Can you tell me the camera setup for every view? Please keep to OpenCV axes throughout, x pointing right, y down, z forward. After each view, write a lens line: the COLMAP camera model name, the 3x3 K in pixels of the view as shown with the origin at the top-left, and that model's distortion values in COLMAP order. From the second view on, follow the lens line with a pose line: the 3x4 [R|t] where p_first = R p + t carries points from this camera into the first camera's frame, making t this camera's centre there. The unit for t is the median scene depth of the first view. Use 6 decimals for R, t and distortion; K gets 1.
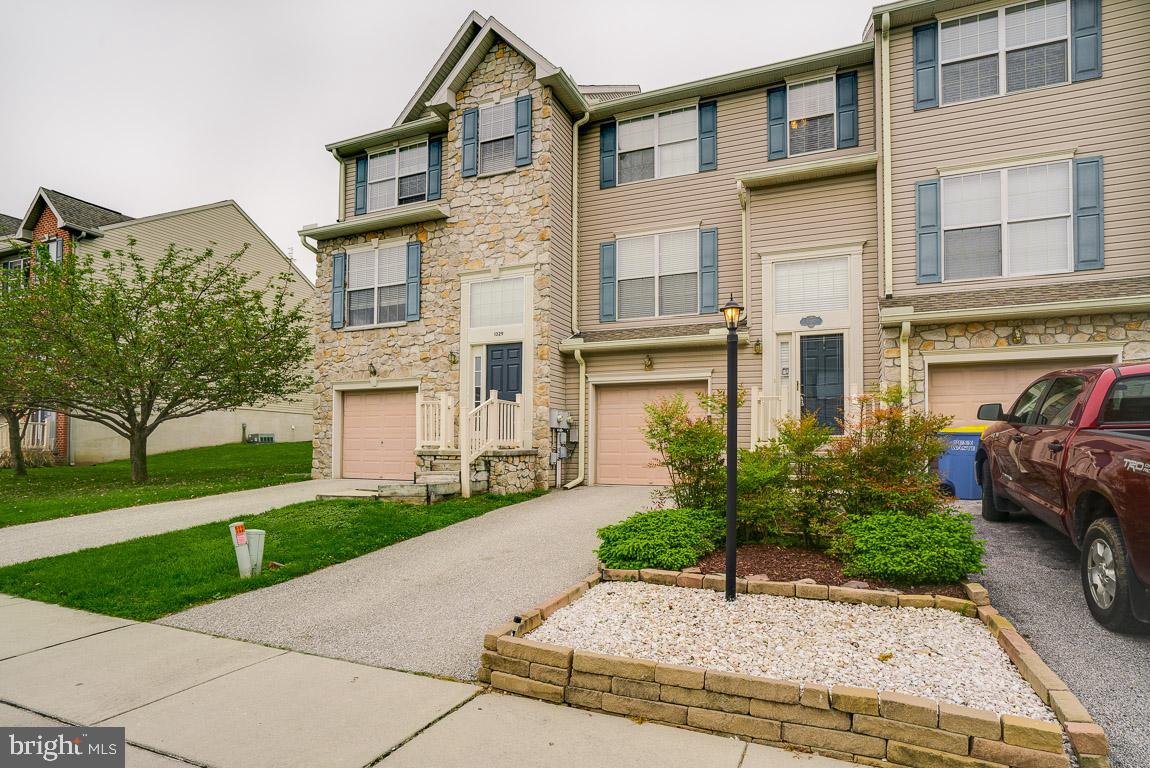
lens RADIAL K [[531.2, 0, 535.1], [0, 531.2, 432.3], [0, 0, 1]] dist [-0.046530, 0.016328]
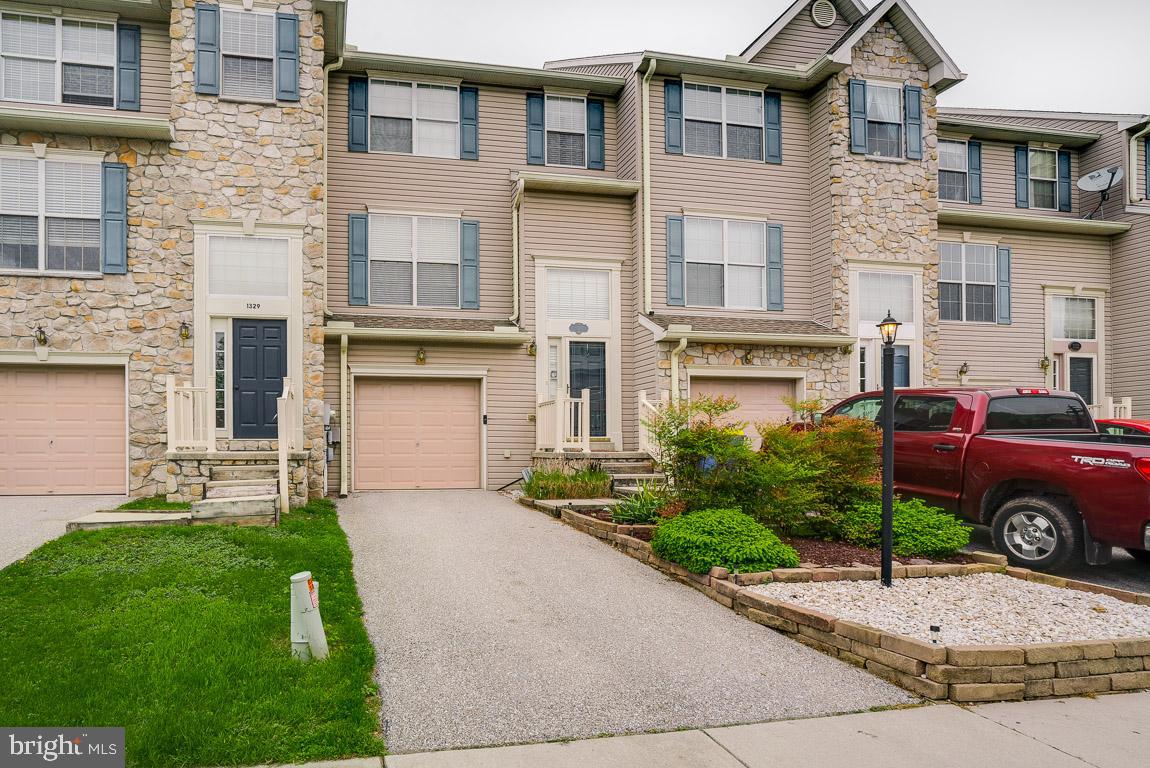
lens RADIAL K [[576.8, 0, 484.0], [0, 576.8, 441.0], [0, 0, 1]] dist [-0.036910, 0.015444]
pose [[0.865066, 0.001994, 0.501654, -0.194384], [-0.010769, 0.999835, 0.014597, 0.000427], [-0.501542, -0.018030, 0.864945, 0.078892]]
